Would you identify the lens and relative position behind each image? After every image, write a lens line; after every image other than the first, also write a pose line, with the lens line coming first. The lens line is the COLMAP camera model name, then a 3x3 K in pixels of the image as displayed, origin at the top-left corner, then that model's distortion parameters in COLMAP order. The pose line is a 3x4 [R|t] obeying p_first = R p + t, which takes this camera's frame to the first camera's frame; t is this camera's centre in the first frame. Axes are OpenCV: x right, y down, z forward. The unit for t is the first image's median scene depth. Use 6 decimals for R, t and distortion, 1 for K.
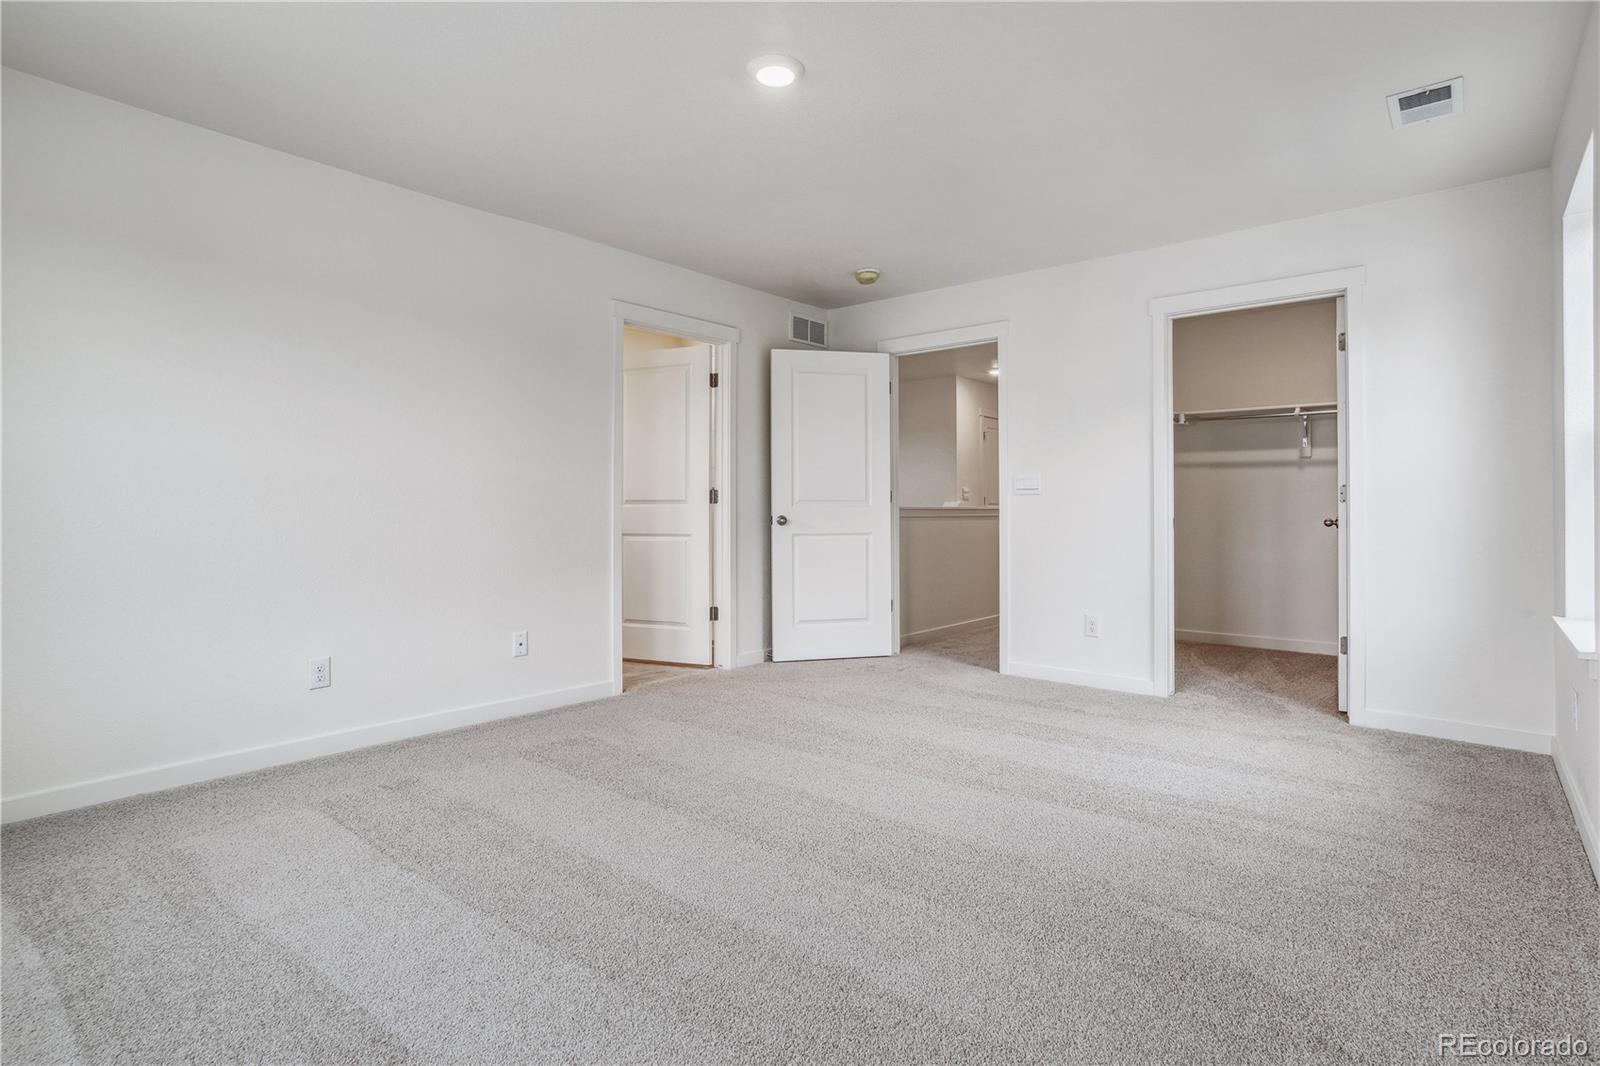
lens RADIAL K [[789.0, 0, 794.2], [0, 789.0, 520.5], [0, 0, 1]] dist [-0.044363, 0.022164]
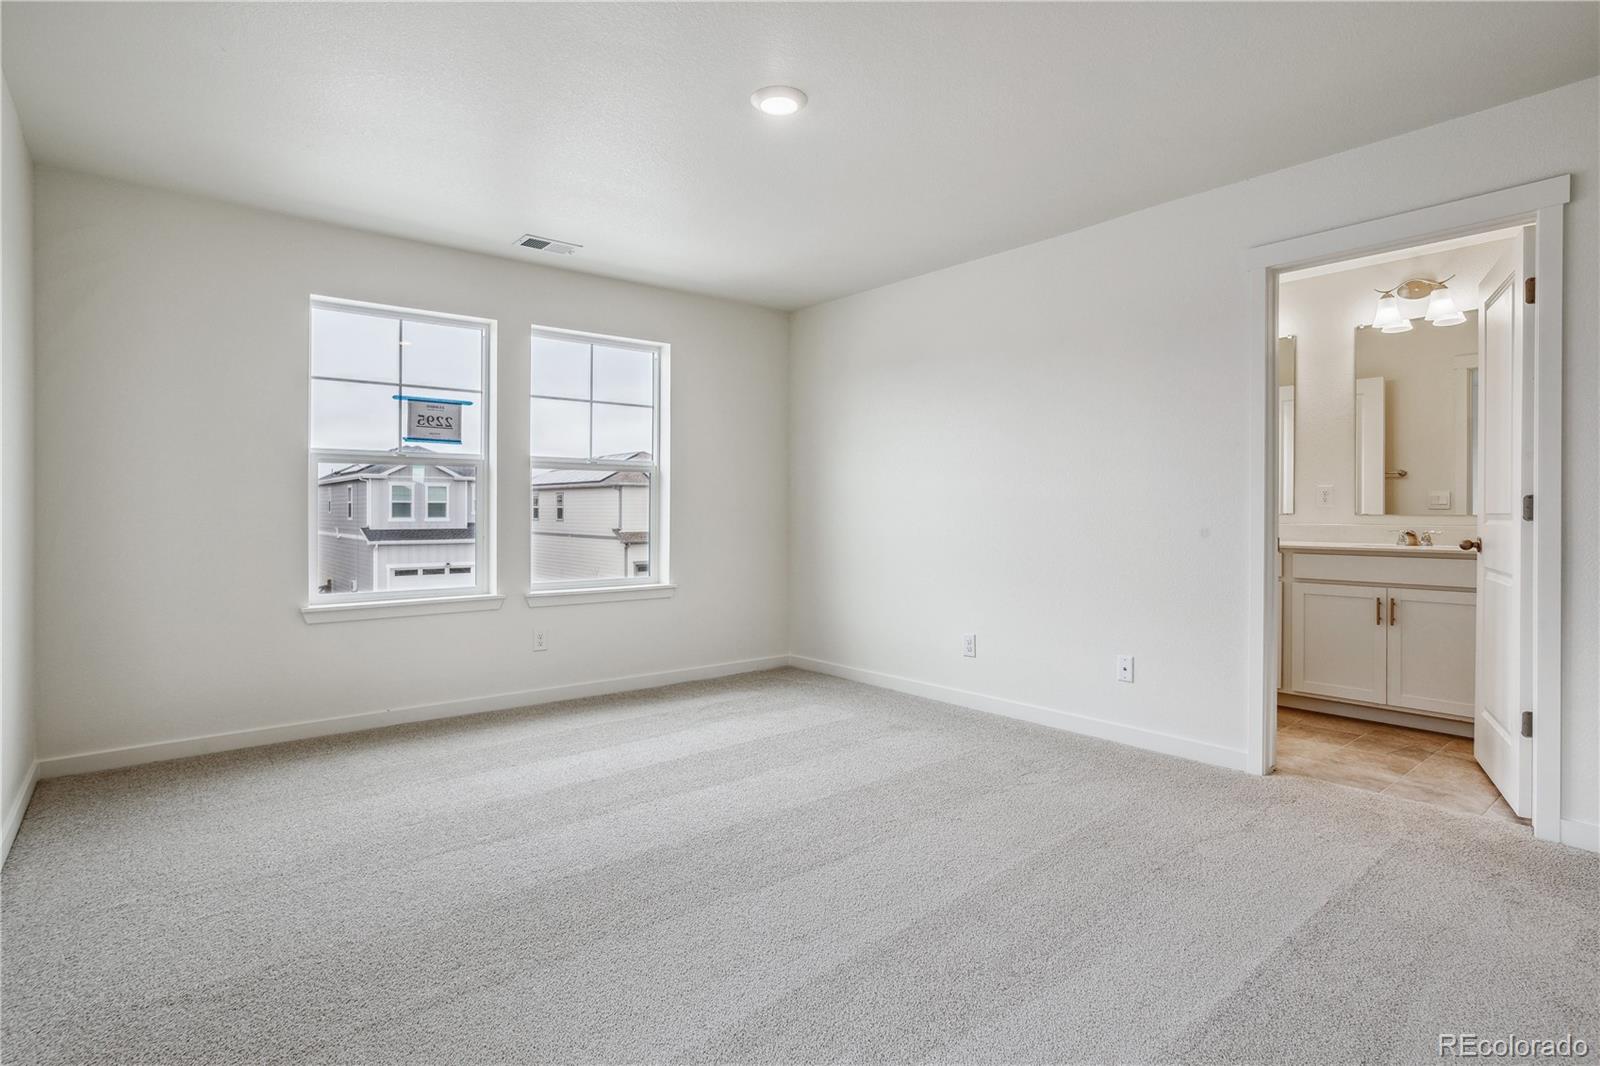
lens RADIAL K [[789.0, 0, 794.2], [0, 789.0, 520.5], [0, 0, 1]] dist [-0.044363, 0.022164]
pose [[-0.169433, 0.015814, -0.985415, 0.637341], [-0.009804, 0.999795, 0.017730, -0.032439], [0.985493, 0.012665, -0.169243, 0.763411]]
